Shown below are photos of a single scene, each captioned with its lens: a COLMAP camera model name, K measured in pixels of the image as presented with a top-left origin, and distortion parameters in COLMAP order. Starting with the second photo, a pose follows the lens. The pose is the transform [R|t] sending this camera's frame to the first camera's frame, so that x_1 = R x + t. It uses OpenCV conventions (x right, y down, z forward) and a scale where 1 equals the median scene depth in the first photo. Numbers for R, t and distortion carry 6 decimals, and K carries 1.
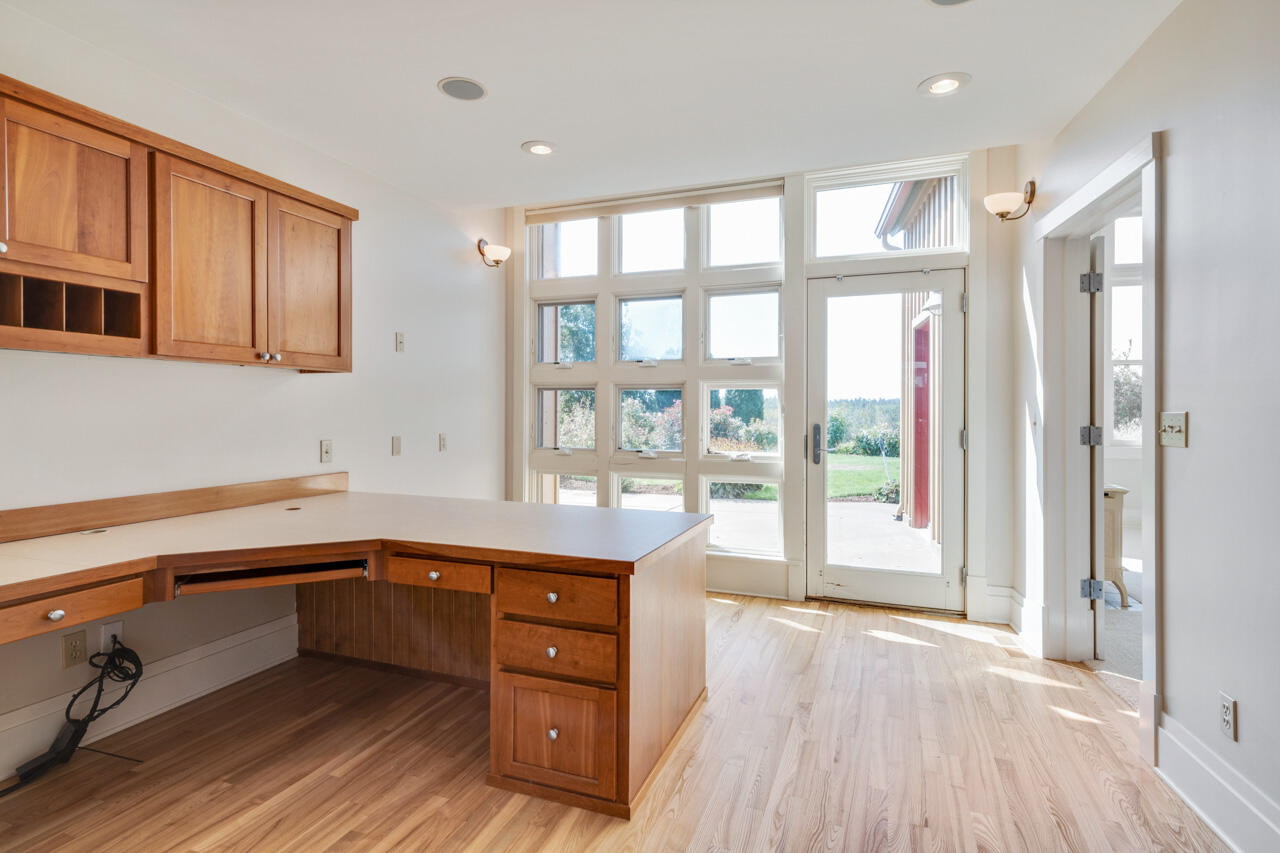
lens RADIAL K [[641.9, 0, 640.2], [0, 641.9, 416.2], [0, 0, 1]] dist [-0.001445, -0.000320]
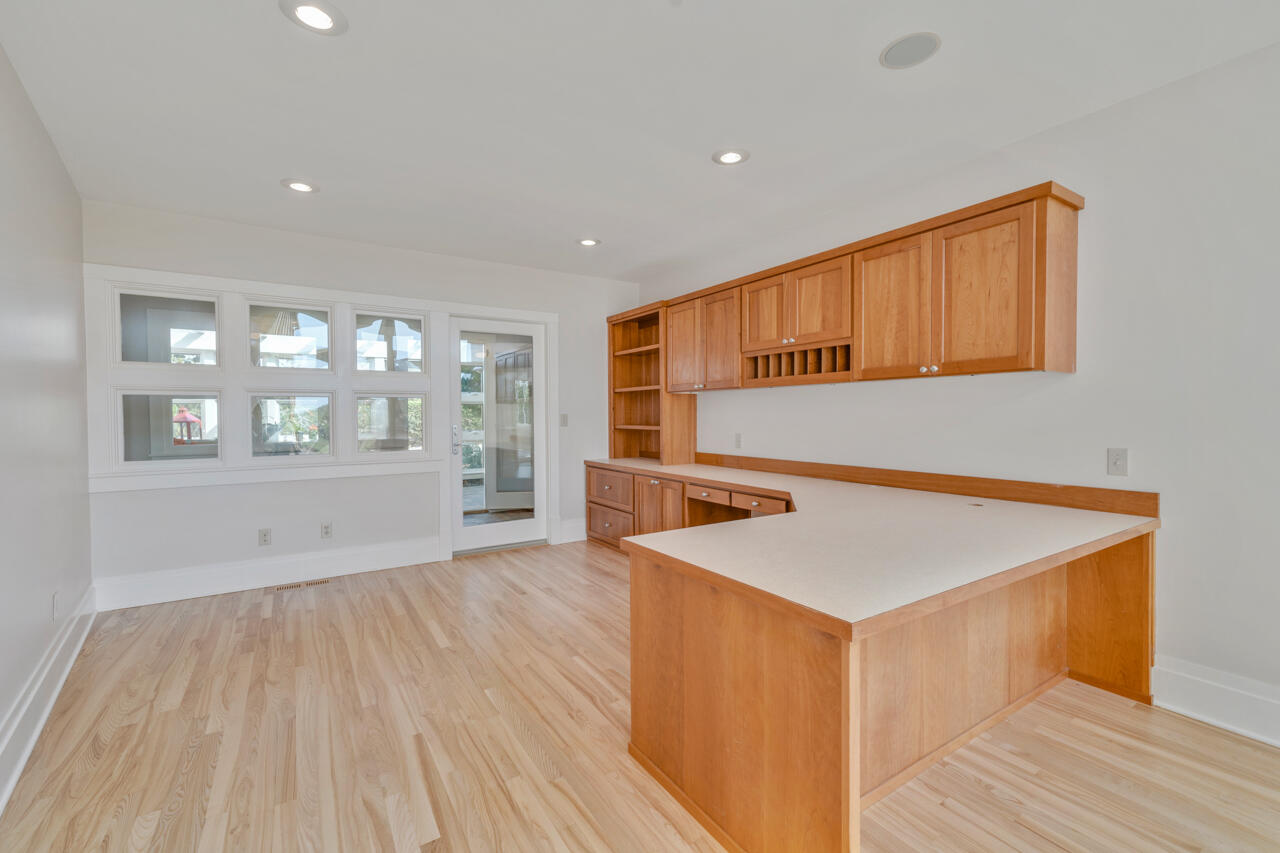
lens RADIAL K [[543.1, 0, 636.6], [0, 543.1, 418.3], [0, 0, 1]] dist [-0.000139, -0.000004]
pose [[-0.596231, 0.008710, -0.802766, 0.676901], [0.000944, 0.999948, 0.010148, -0.013368], [0.802812, 0.005292, -0.596208, 1.385036]]
